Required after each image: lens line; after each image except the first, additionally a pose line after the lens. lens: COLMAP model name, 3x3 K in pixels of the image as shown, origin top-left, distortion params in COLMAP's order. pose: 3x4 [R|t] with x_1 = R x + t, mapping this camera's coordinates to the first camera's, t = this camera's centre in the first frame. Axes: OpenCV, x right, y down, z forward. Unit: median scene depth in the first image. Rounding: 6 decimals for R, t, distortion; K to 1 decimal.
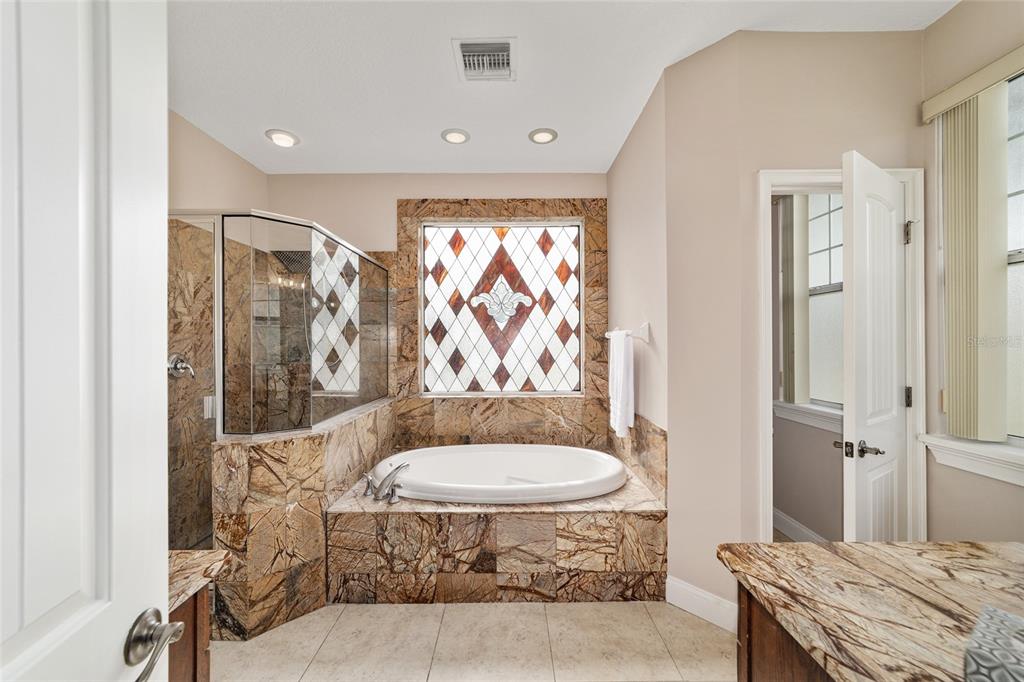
lens RADIAL K [[393.2, 0, 511.7], [0, 393.2, 343.4], [0, 0, 1]] dist [-0.000606, -0.000007]
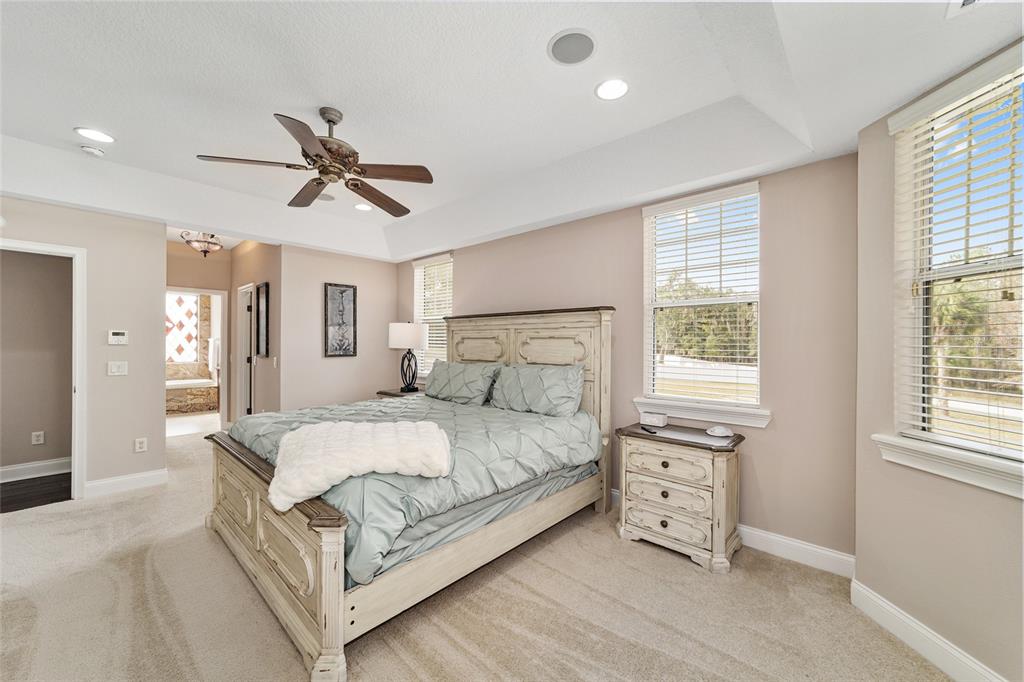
lens RADIAL K [[393.2, 0, 512.7], [0, 393.2, 341.2], [0, 0, 1]] dist [-0.000606, -0.000007]
pose [[0.673126, 0.008156, 0.739483, -0.335746], [-0.007943, 0.999961, -0.003798, -0.014998], [-0.739485, -0.003317, 0.673164, -2.242391]]
